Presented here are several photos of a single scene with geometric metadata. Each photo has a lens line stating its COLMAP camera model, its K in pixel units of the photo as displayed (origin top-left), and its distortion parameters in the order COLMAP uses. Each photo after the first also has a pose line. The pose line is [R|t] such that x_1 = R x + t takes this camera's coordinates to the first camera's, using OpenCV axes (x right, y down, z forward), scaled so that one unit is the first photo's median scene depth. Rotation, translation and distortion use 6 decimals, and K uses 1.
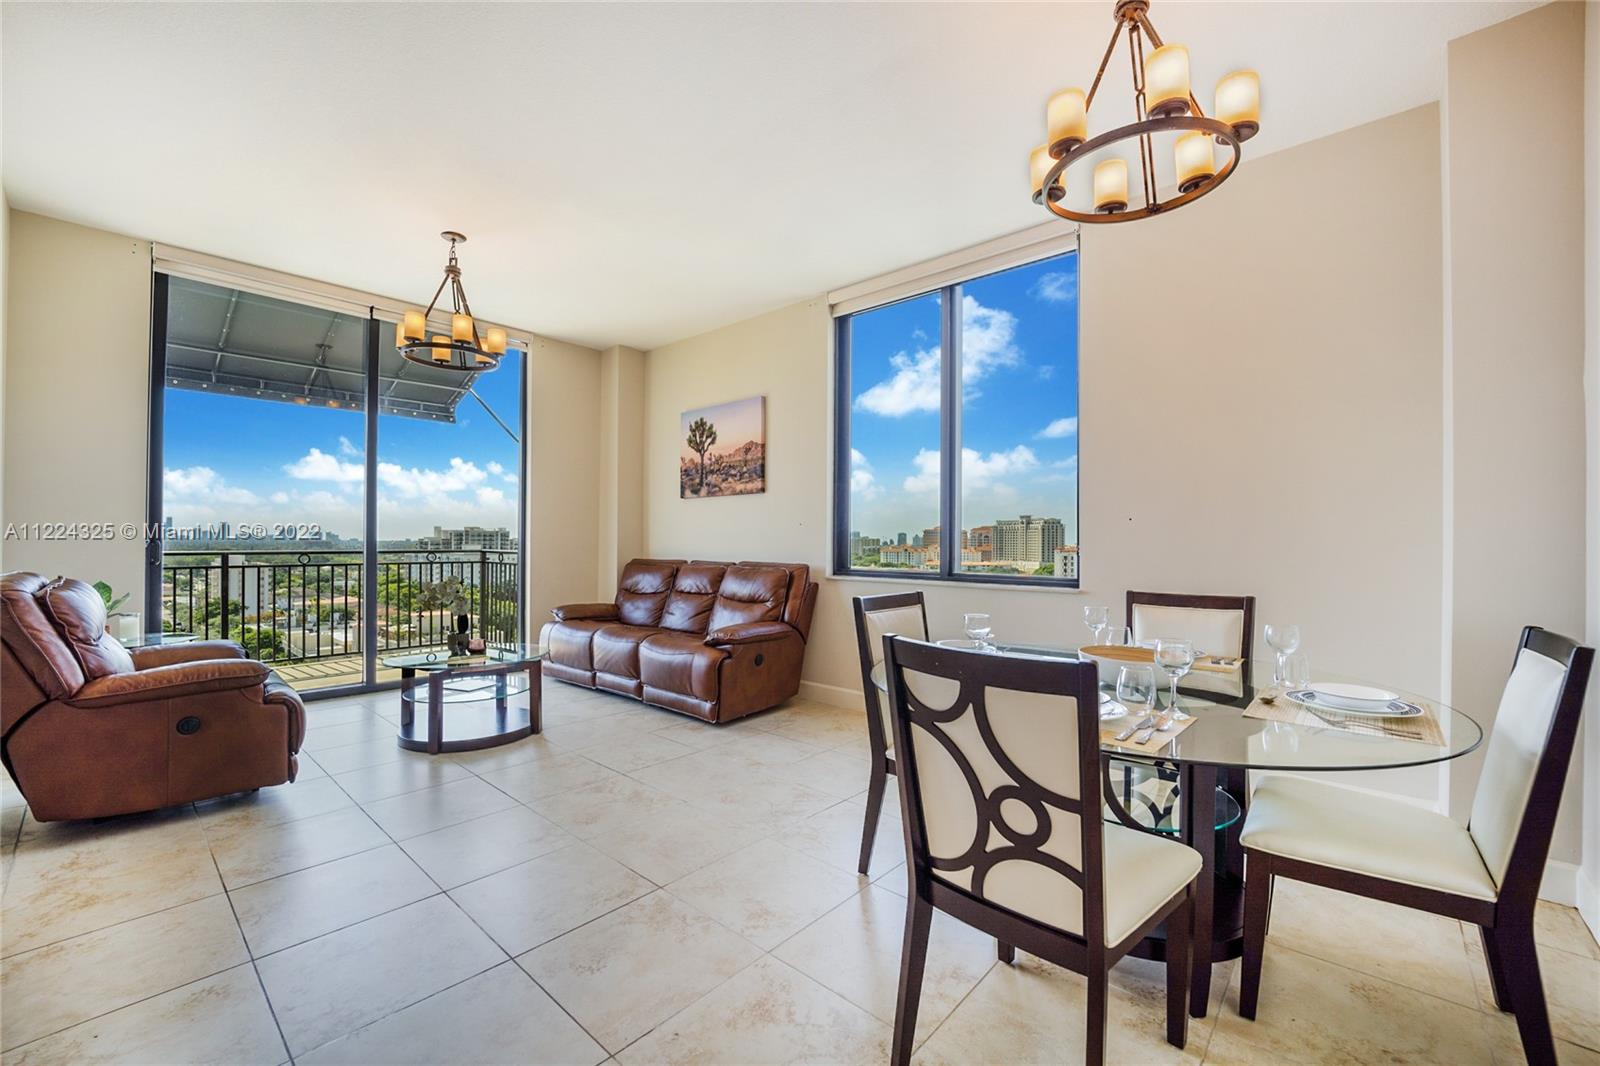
lens RADIAL K [[665.8, 0, 800.0], [0, 665.8, 533.0], [0, 0, 1]] dist [-0.000669, 0.000232]
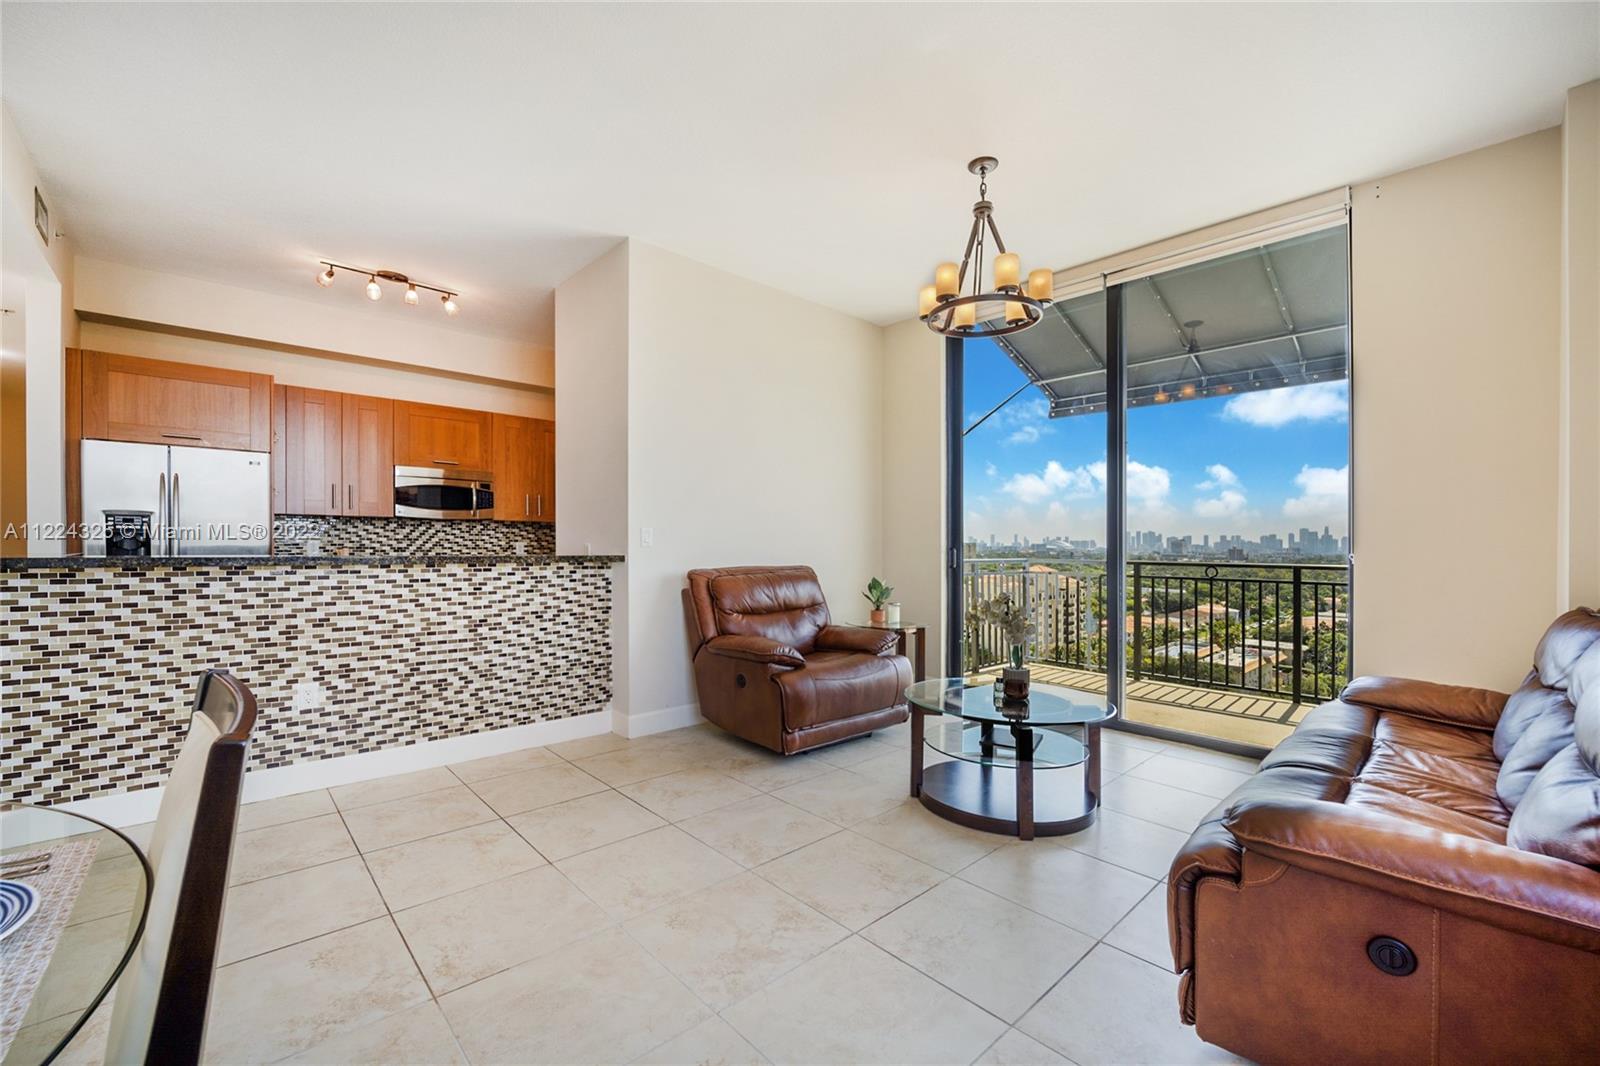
lens RADIAL K [[665.8, 0, 800.0], [0, 665.8, 533.0], [0, 0, 1]] dist [-0.000669, 0.000232]
pose [[-0.109698, -0.029925, -0.993514, 0.262167], [0.000633, 0.999544, -0.030177, 0.018475], [0.993965, -0.003939, -0.109629, 0.786655]]
